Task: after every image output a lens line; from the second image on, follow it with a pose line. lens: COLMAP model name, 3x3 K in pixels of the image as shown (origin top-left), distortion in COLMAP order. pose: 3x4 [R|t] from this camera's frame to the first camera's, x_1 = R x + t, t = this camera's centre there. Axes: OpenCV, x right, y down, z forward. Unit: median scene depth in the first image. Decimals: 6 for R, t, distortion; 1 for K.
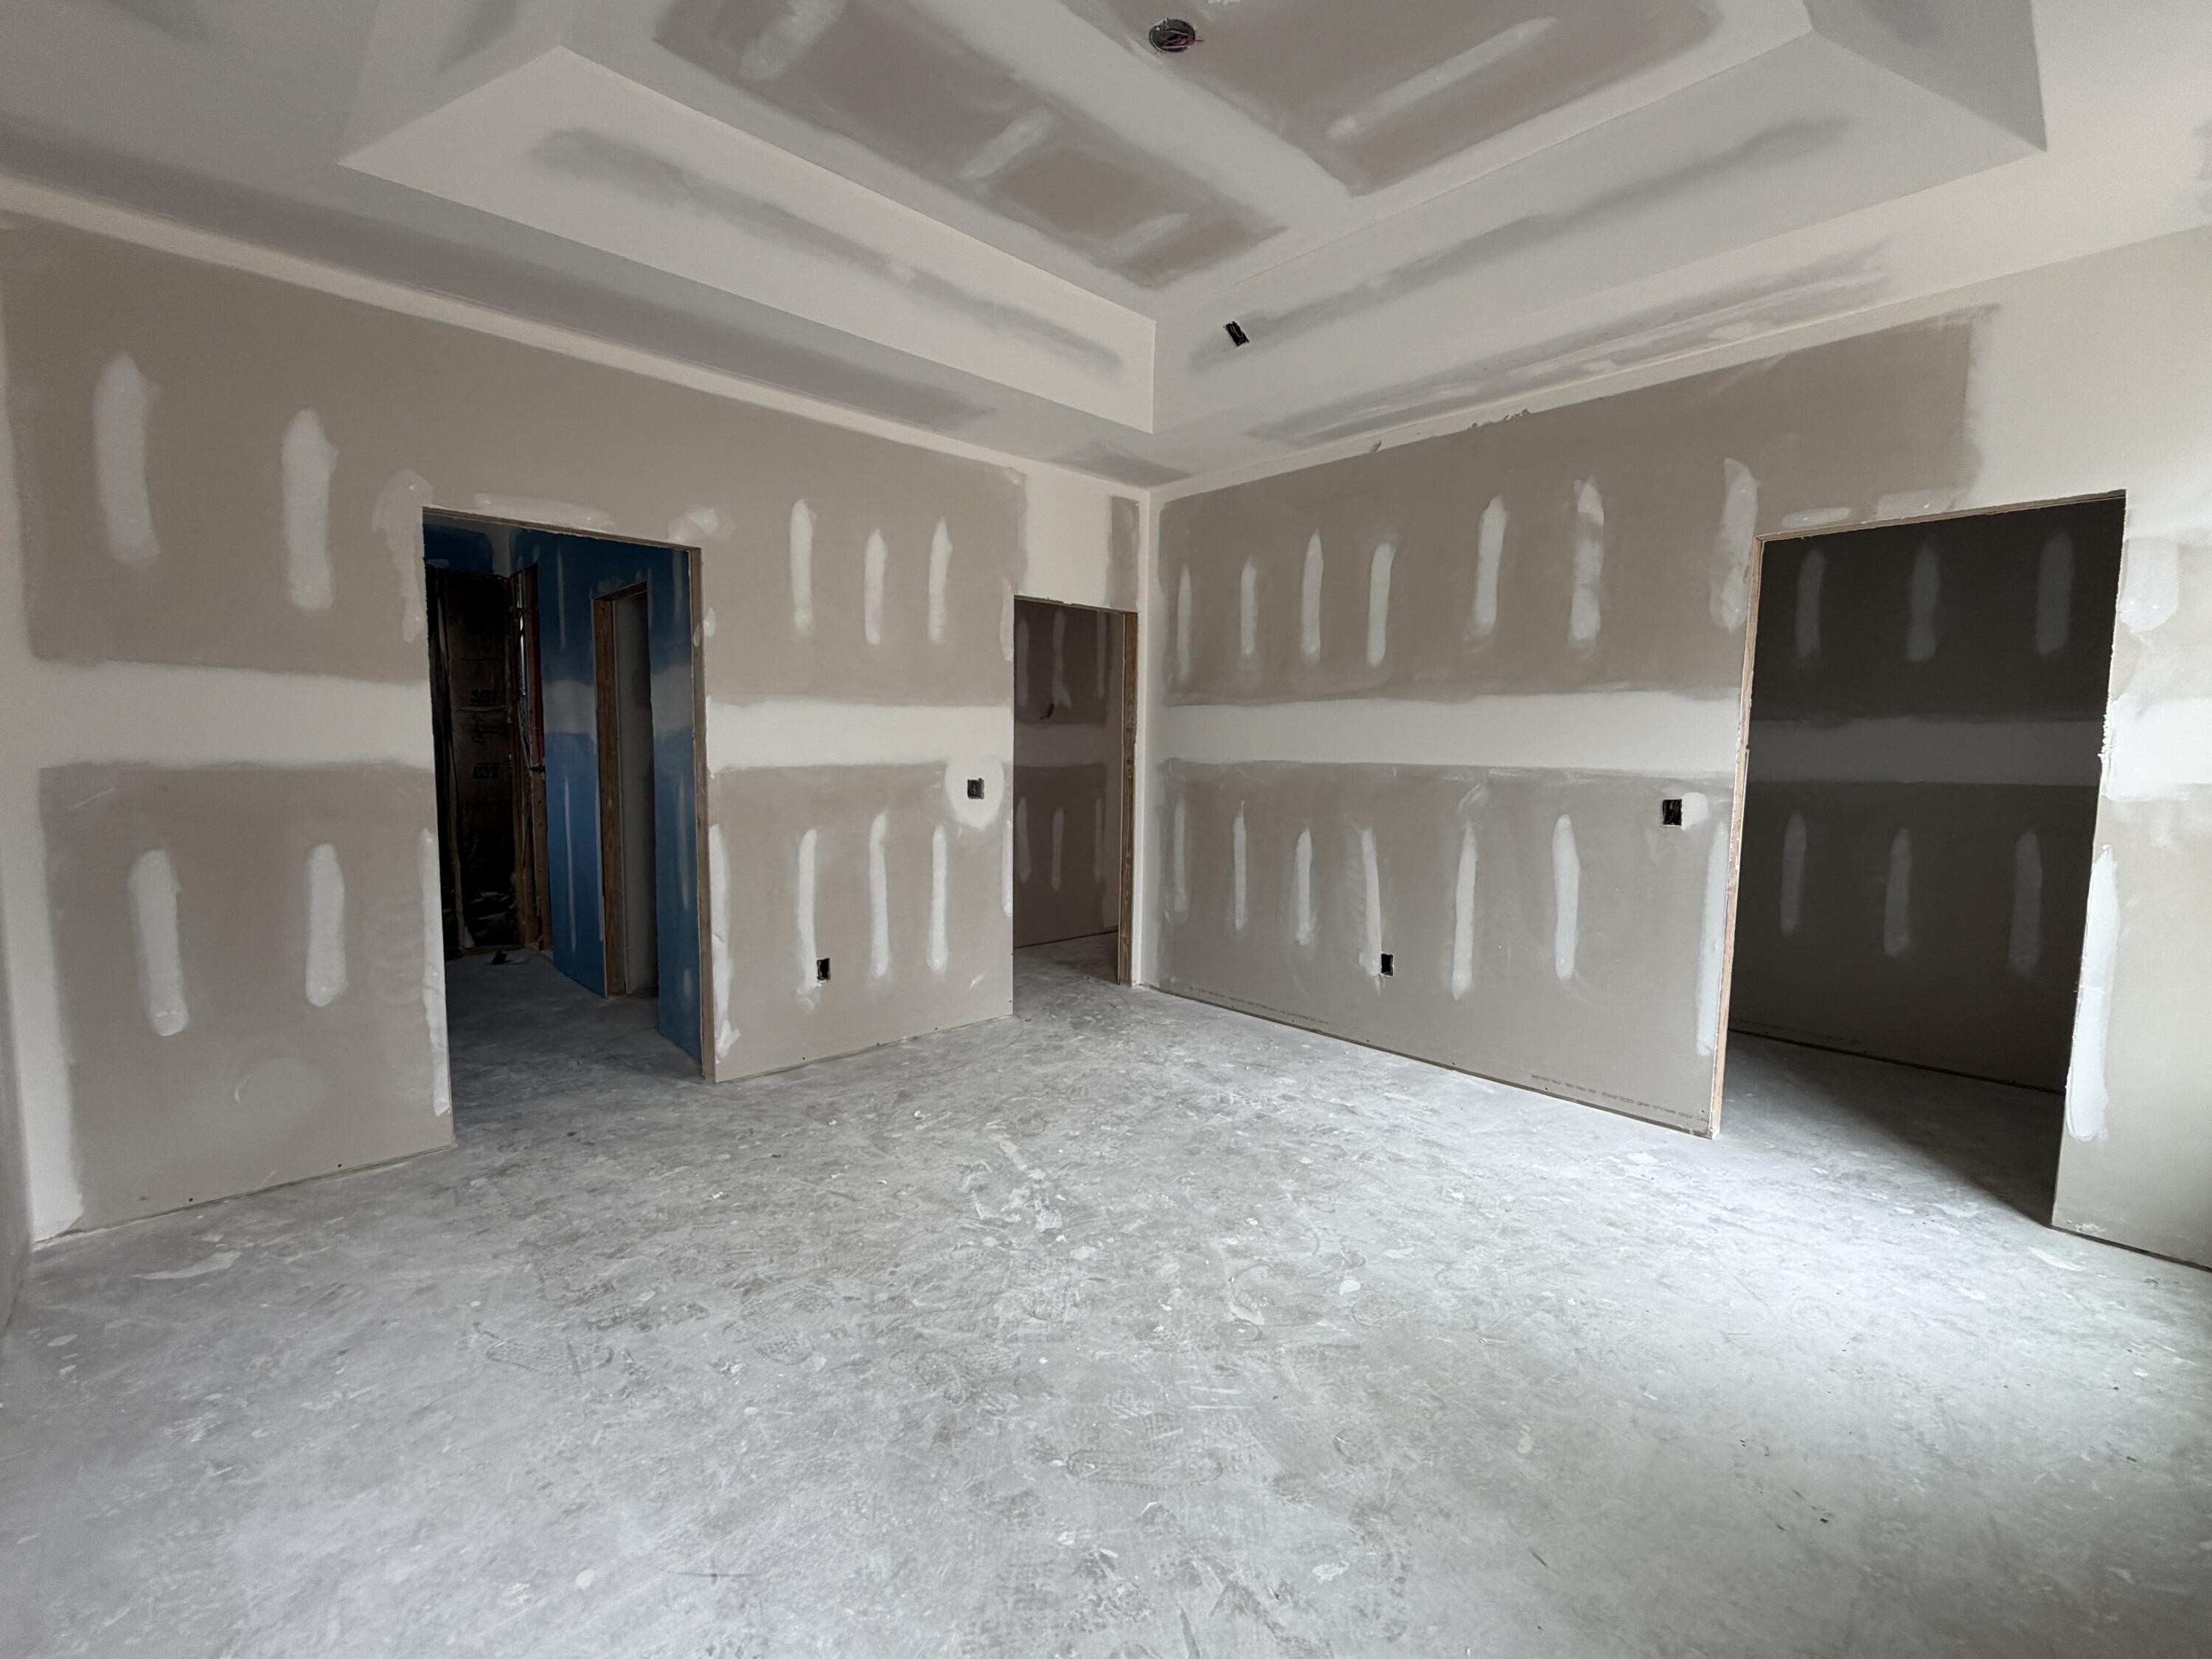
lens RADIAL K [[954.3, 0, 1102.5], [0, 954.3, 830.8], [0, 0, 1]] dist [-0.001463, -0.000325]
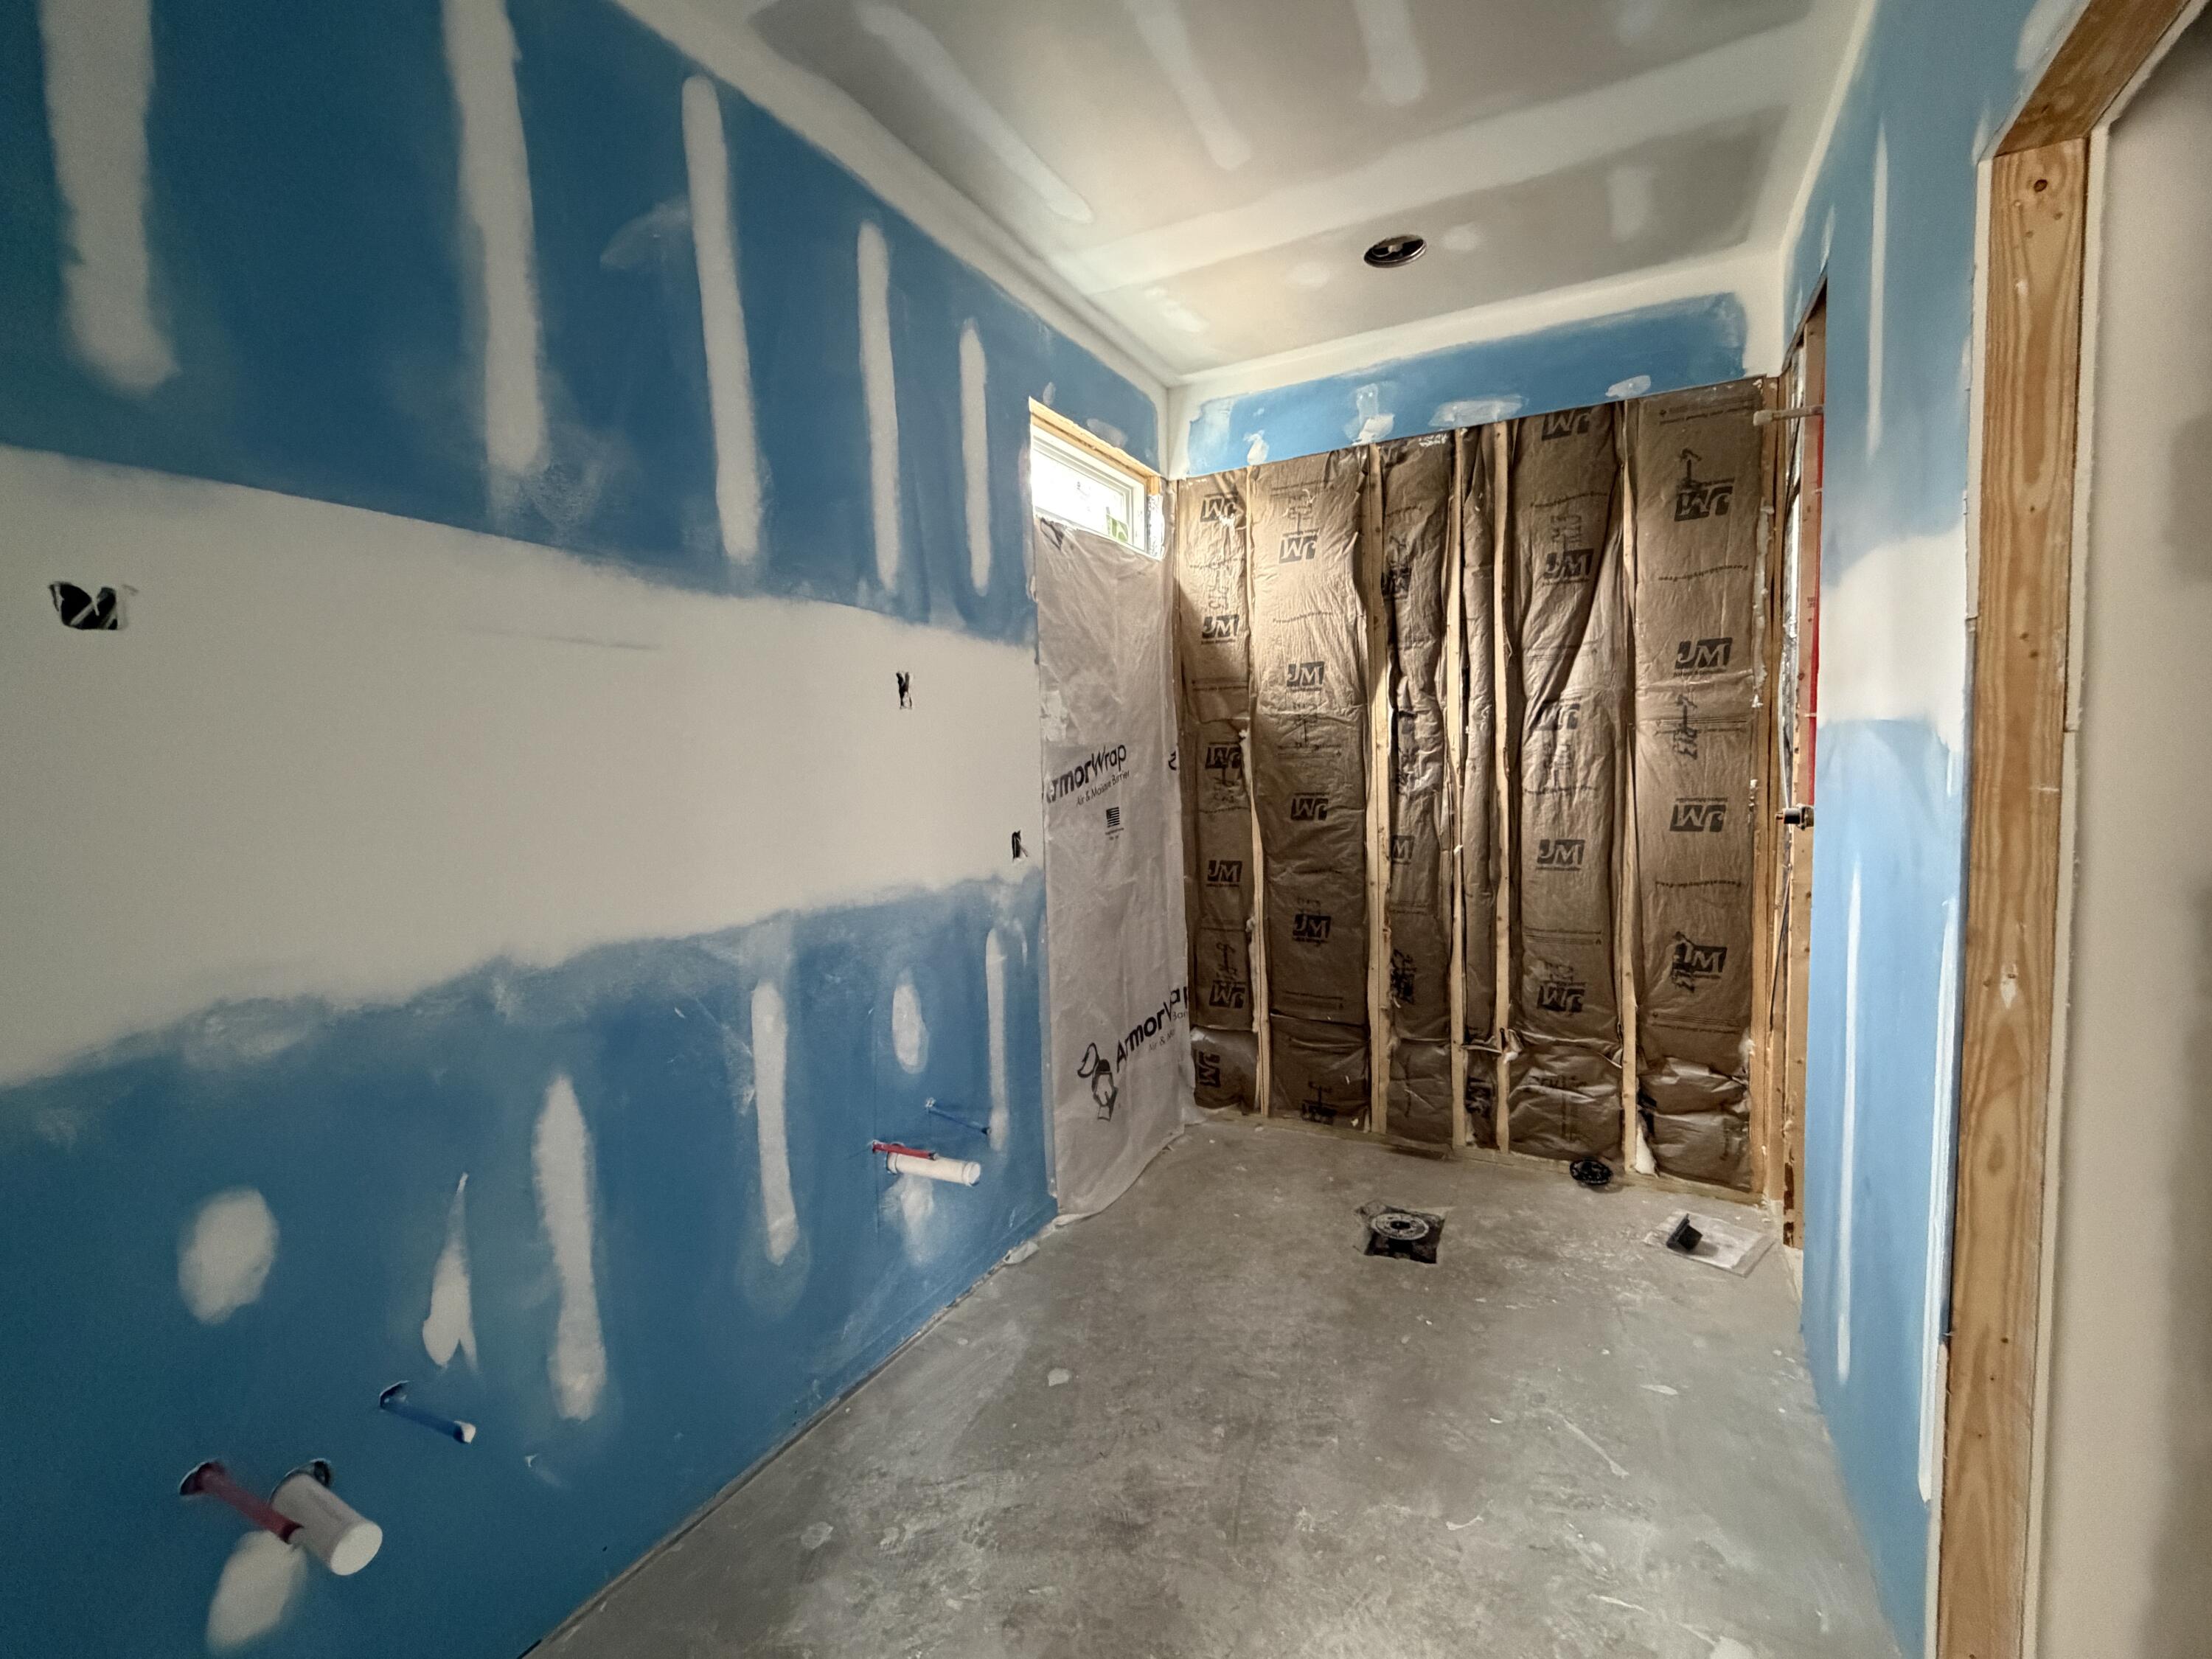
lens RADIAL K [[954.3, 0, 1102.5], [0, 954.3, 830.8], [0, 0, 1]] dist [-0.001463, -0.000325]
pose [[0.314694, 0.049497, -0.947902, -0.436617], [-0.054126, 0.997950, 0.034141, -0.081003], [0.947649, 0.040562, 0.316728, 0.850631]]
